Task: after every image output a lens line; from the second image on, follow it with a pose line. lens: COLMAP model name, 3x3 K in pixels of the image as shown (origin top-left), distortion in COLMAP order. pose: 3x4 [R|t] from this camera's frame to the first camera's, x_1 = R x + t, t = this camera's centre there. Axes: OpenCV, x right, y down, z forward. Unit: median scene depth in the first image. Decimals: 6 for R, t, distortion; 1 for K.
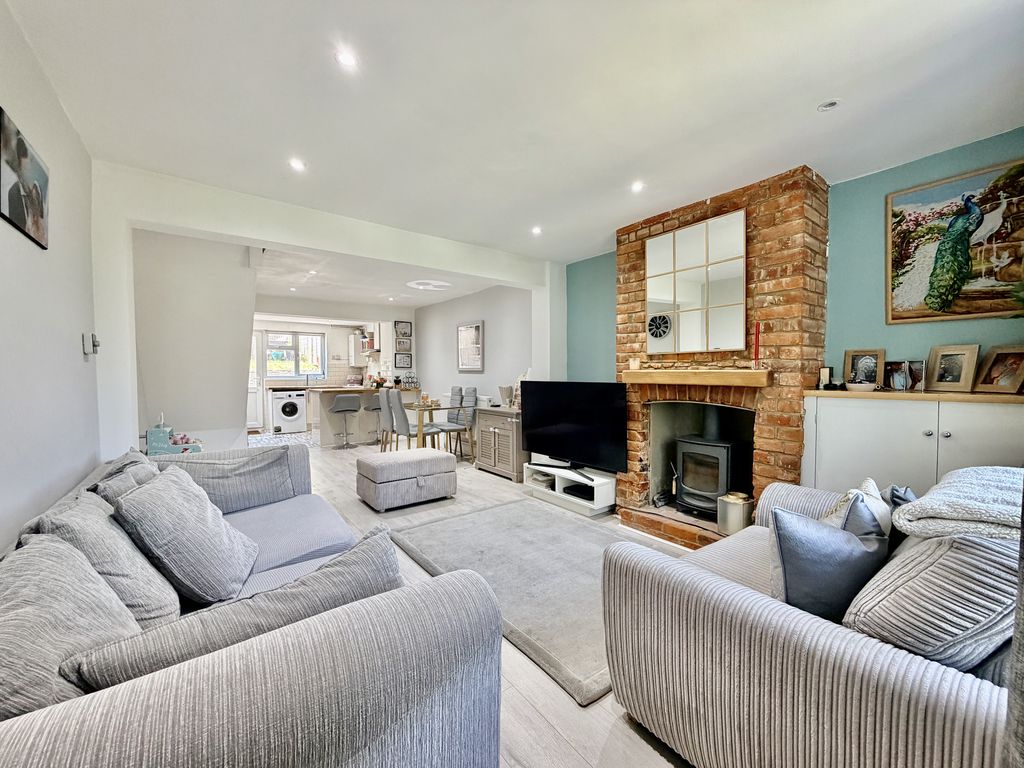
lens RADIAL K [[408.3, 0, 511.3], [0, 408.3, 385.1], [0, 0, 1]] dist [-0.000092, 0.000194]
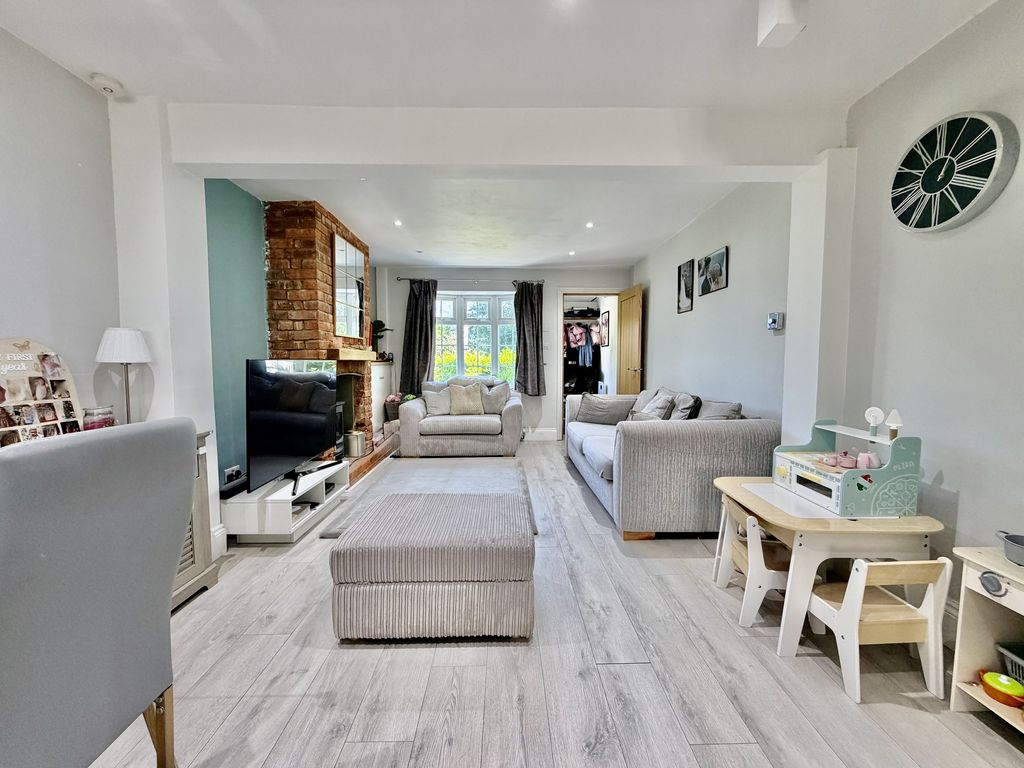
lens RADIAL K [[408.3, 0, 511.3], [0, 408.3, 385.1], [0, 0, 1]] dist [-0.000092, 0.000194]
pose [[-0.806543, -0.031149, 0.590355, -0.834742], [0.021219, 0.996442, 0.081566, -0.020606], [-0.590795, 0.078313, -0.803012, 1.847183]]
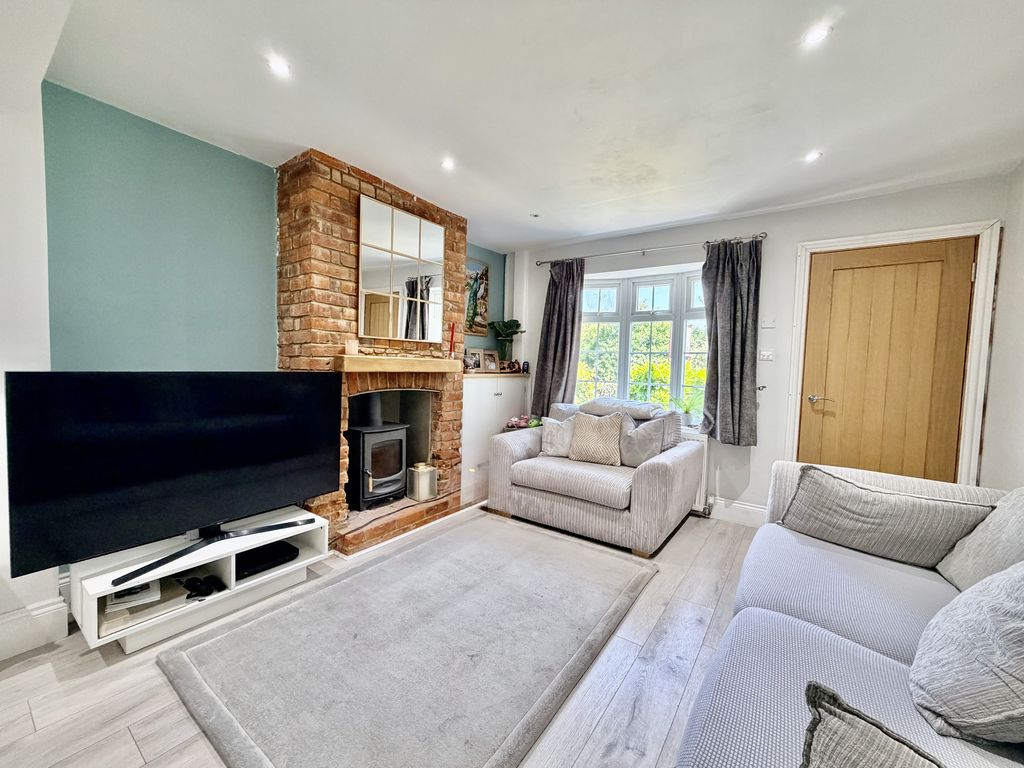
lens RADIAL K [[408.3, 0, 511.3], [0, 408.3, 385.1], [0, 0, 1]] dist [-0.000092, 0.000194]
pose [[-0.293840, -0.053348, 0.954365, -0.623350], [0.001983, 0.998405, 0.056420, -0.026133], [-0.955852, 0.018471, -0.293266, 1.077283]]
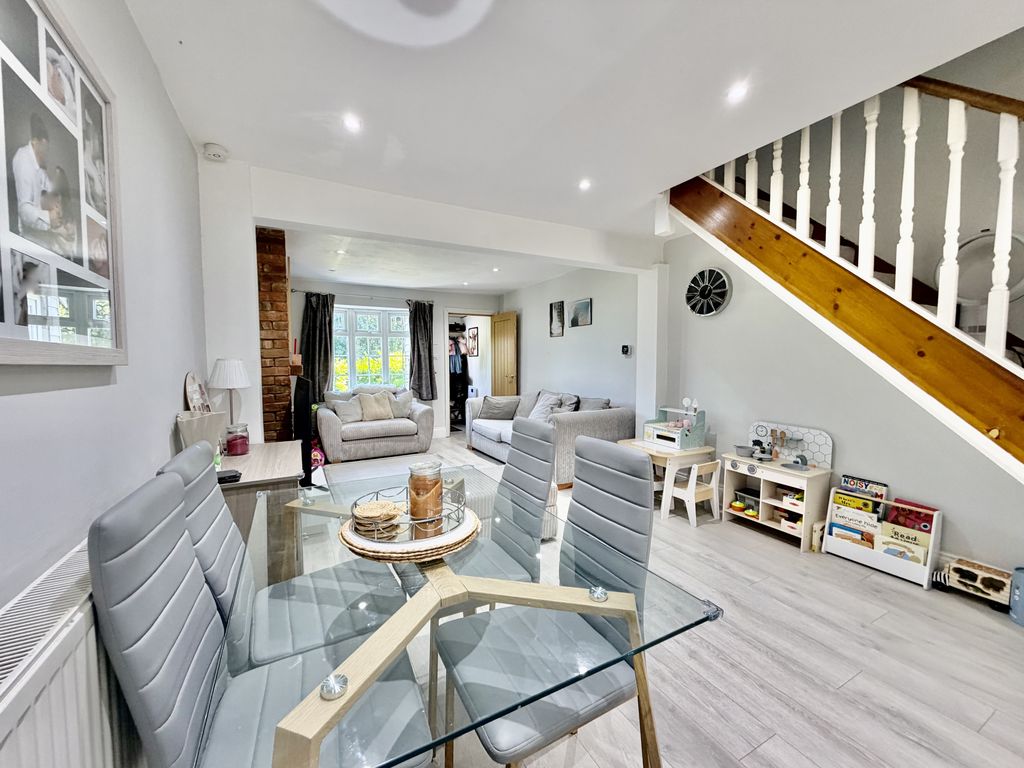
lens RADIAL K [[408.3, 0, 511.3], [0, 408.3, 385.1], [0, 0, 1]] dist [-0.000092, 0.000194]
pose [[-0.986846, -0.001829, 0.161652, -0.584686], [0.012247, 0.996217, 0.086038, -0.081886], [-0.161198, 0.086886, -0.983090, 2.369460]]
